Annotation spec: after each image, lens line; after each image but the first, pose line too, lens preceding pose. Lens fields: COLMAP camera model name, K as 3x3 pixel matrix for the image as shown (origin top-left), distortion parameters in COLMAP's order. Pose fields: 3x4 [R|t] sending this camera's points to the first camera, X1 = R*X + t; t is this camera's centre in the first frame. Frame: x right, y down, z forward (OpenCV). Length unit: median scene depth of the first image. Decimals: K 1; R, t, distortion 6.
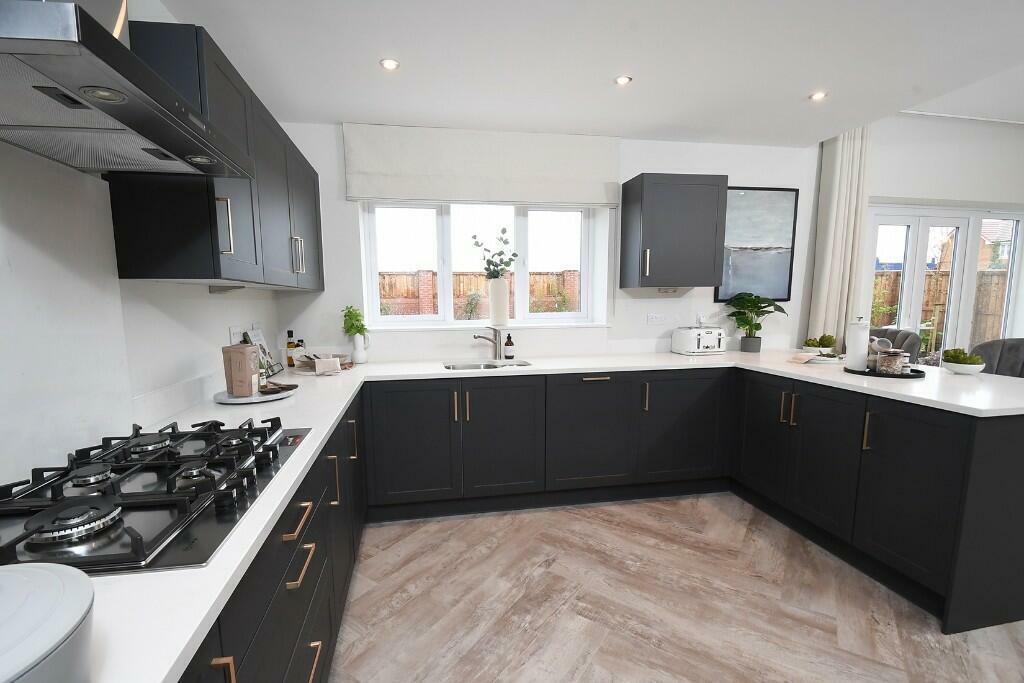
lens RADIAL K [[441.8, 0, 478.3], [0, 441.8, 351.5], [0, 0, 1]] dist [0.018984, -0.019369]
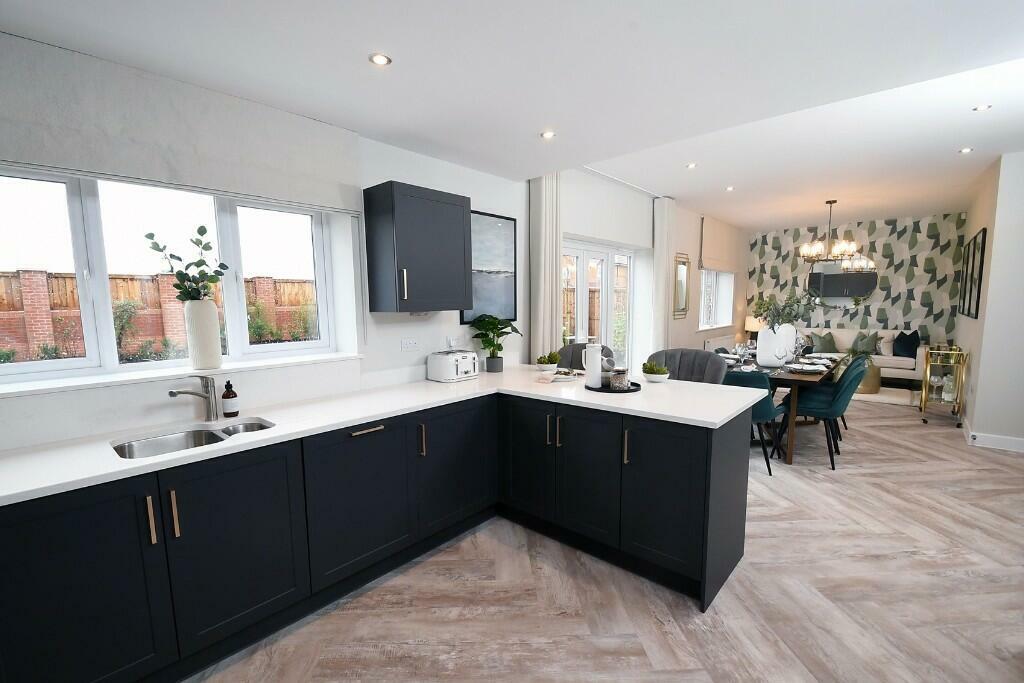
lens RADIAL K [[441.8, 0, 478.3], [0, 441.8, 351.5], [0, 0, 1]] dist [0.018984, -0.019369]
pose [[0.781507, -0.075041, 0.619368, -0.053532], [0.081428, 0.996517, 0.017991, -0.069941], [-0.618560, 0.036373, 0.784895, 0.220919]]
